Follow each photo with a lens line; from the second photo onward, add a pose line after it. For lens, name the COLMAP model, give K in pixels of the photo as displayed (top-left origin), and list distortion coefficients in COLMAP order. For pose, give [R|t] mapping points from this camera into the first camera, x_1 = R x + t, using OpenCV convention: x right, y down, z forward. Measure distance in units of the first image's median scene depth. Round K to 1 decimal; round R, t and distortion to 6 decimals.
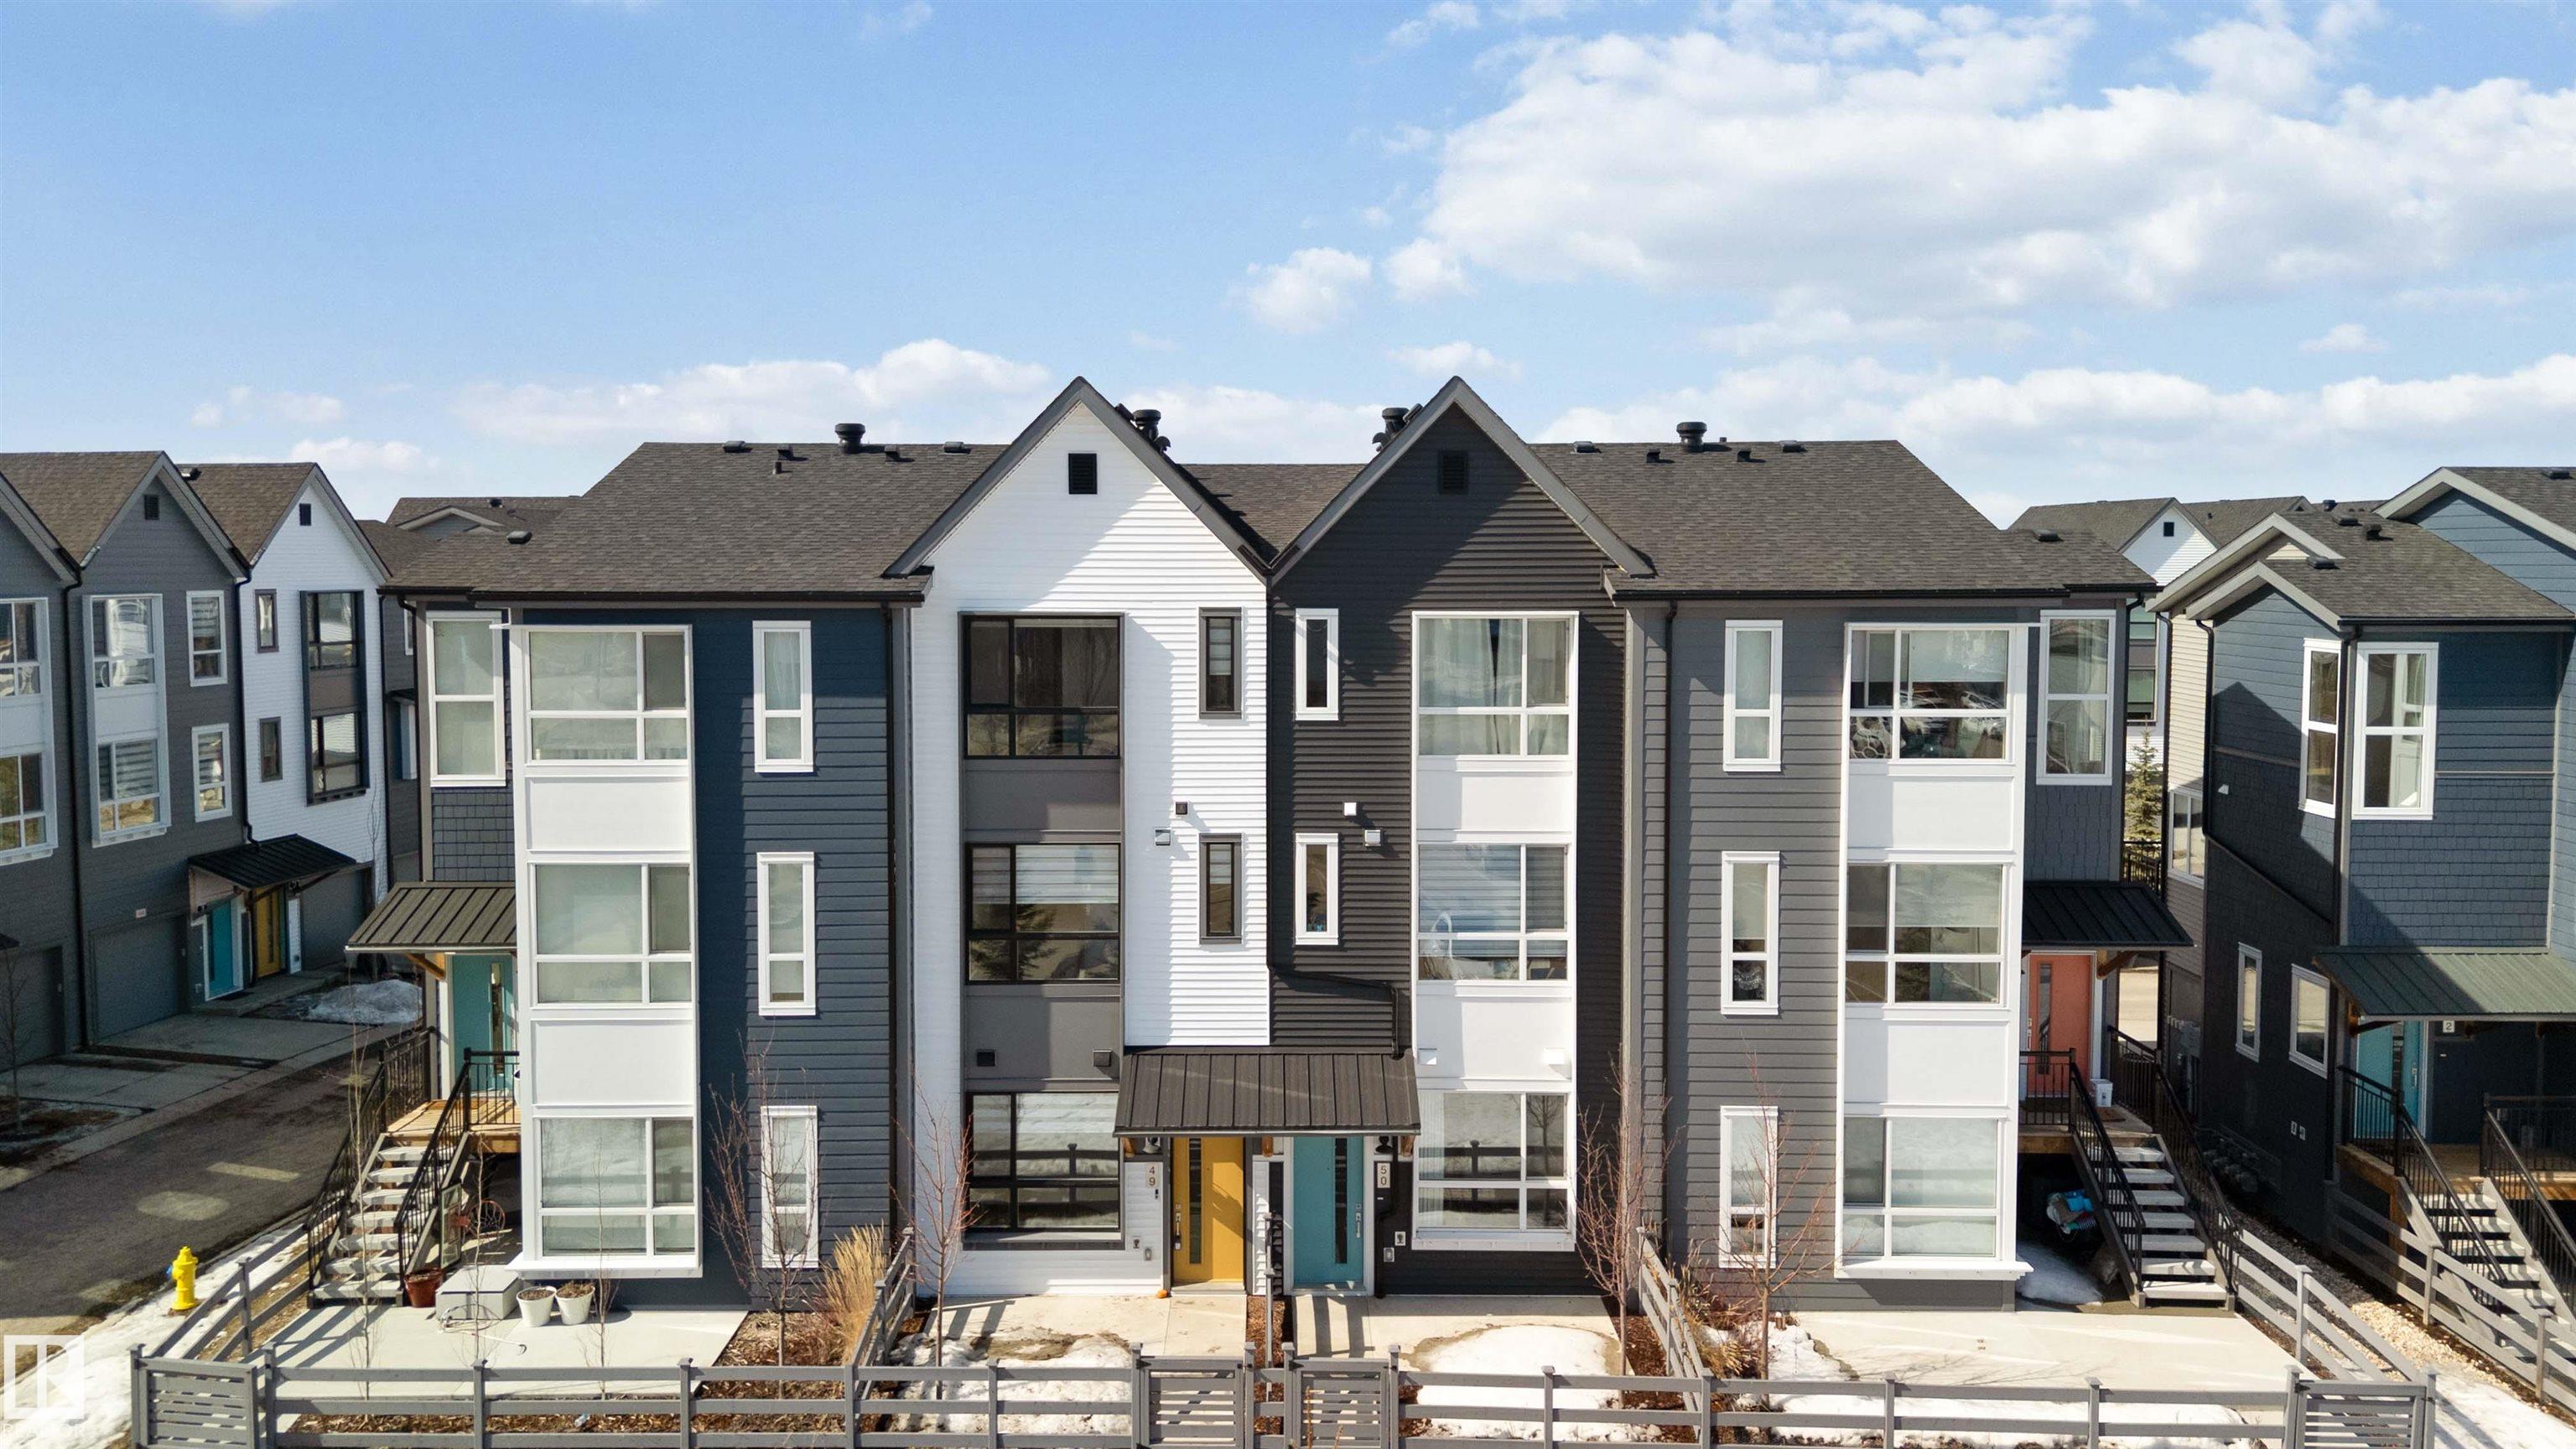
lens RADIAL K [[1912.3, 0, 1277.9], [0, 1912.3, 688.0], [0, 0, 1]] dist [0.053483, -0.032741]
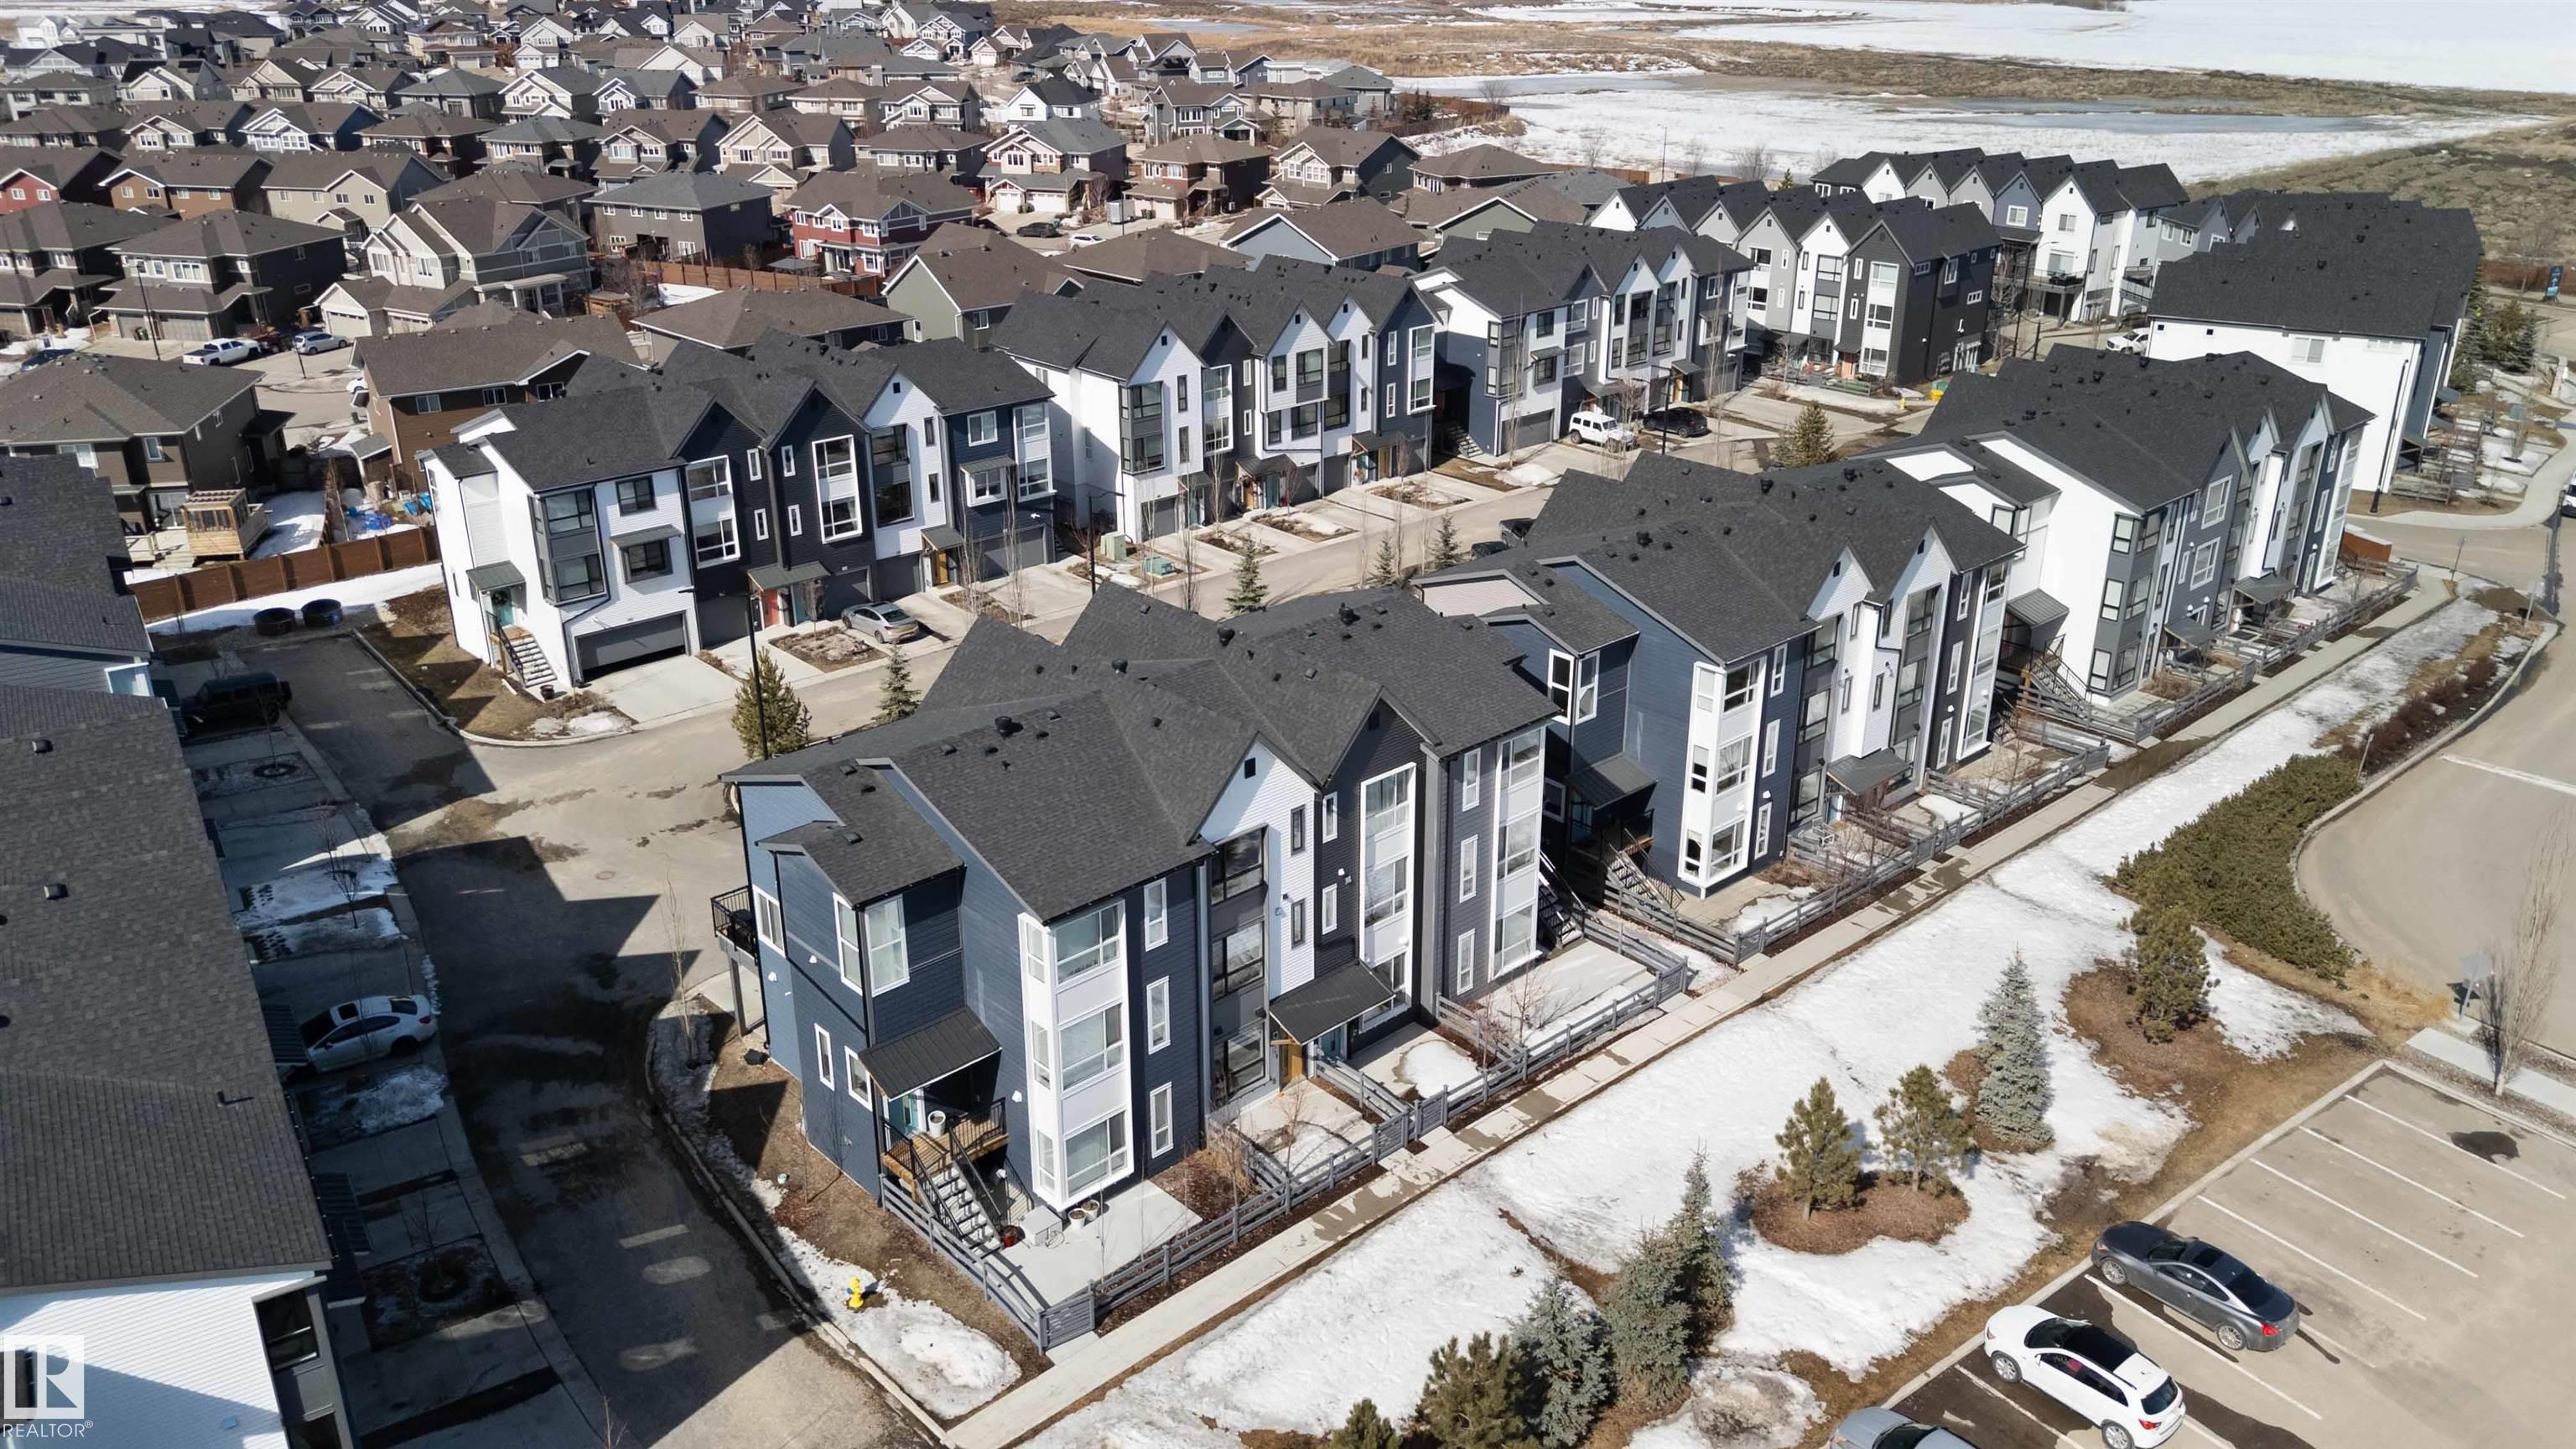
lens RADIAL K [[1884.3, 0, 1306.3], [0, 1884.3, 677.2], [0, 0, 1]] dist [0.075927, -0.072609]
pose [[0.725794, -0.251116, 0.640441, -1.345564], [0.045220, 0.946394, 0.319833, -0.858475], [-0.686424, -0.203172, 0.698243, -0.464128]]
